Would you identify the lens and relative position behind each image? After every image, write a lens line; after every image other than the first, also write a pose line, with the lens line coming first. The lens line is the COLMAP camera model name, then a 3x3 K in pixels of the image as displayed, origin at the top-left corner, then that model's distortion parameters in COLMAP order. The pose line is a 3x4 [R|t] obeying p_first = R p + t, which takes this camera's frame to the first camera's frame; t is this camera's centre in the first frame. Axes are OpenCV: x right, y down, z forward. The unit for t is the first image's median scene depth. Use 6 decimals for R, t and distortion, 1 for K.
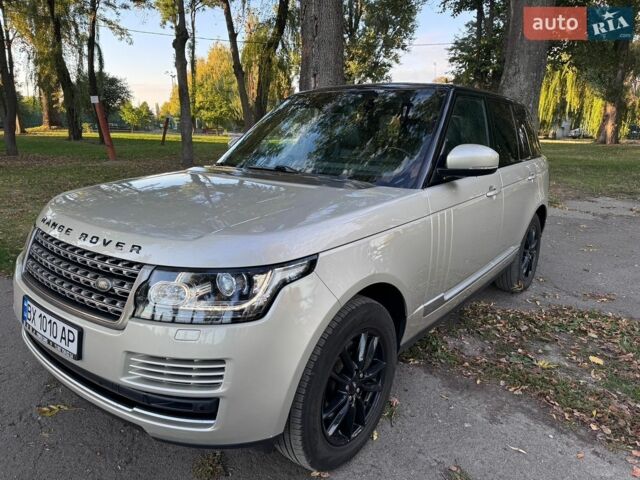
lens RADIAL K [[458.6, 0, 320.0], [0, 458.6, 240.0], [0, 0, 1]] dist [0.007975, -0.007920]
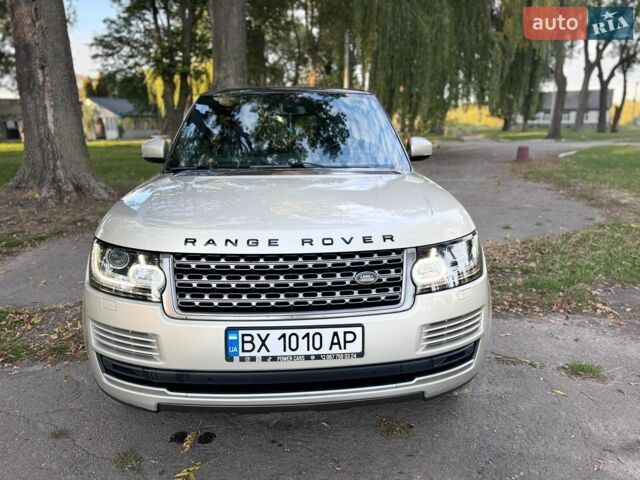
lens RADIAL K [[448.1, 0, 320.0], [0, 448.1, 240.0], [0, 0, 1]] dist [0.157427, -0.215873]
pose [[0.741149, -0.176665, 0.647679, -0.763202], [0.177345, 0.982005, 0.064919, -0.046903], [-0.647493, 0.066748, 0.759143, 0.180561]]
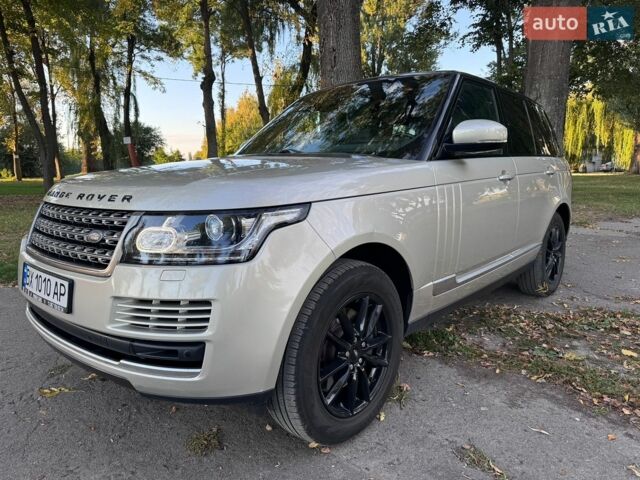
lens RADIAL K [[458.8, 0, 319.1], [0, 458.8, 242.8], [0, 0, 1]] dist [0.008405, -0.007604]
pose [[0.997865, -0.016933, -0.063081, 0.047438], [0.011274, 0.995968, -0.089003, 0.130265], [0.064334, 0.088101, 0.994032, 0.027128]]
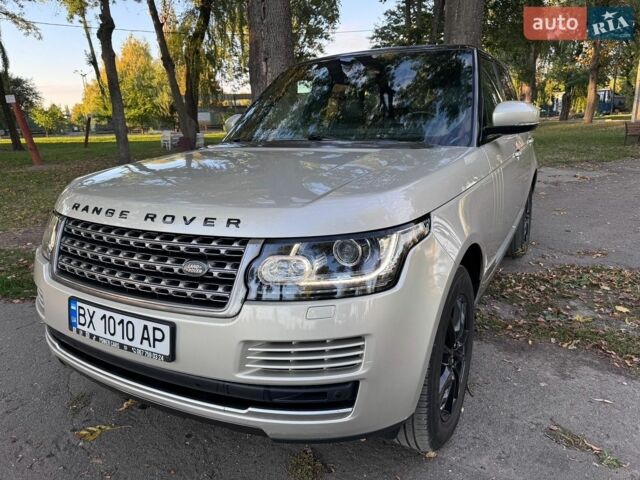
lens RADIAL K [[458.6, 0, 320.0], [0, 458.6, 240.0], [0, 0, 1]] dist [0.007975, -0.007920]
pose [[0.985719, -0.088896, 0.143025, -0.229057], [0.087046, 0.996020, 0.019155, 0.030850], [-0.144158, -0.006431, 0.989534, 0.086478]]
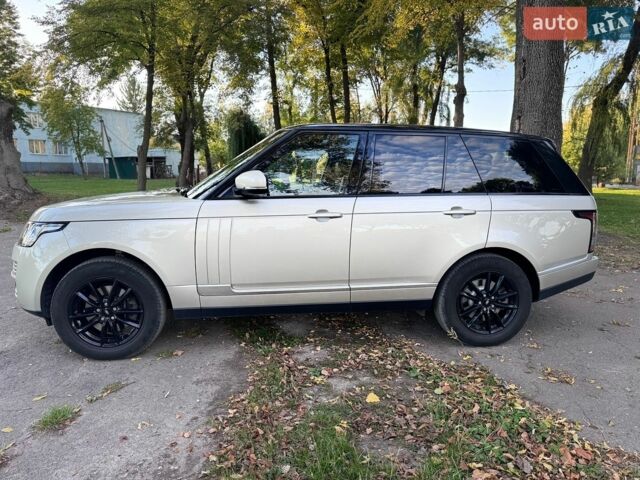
lens RADIAL K [[458.6, 0, 320.0], [0, 458.6, 240.0], [0, 0, 1]] dist [0.007975, -0.007920]
pose [[0.697935, 0.094036, -0.709960, 1.307888], [-0.172390, 0.984252, -0.039103, 0.001077], [0.695103, 0.149681, 0.703155, 0.258338]]
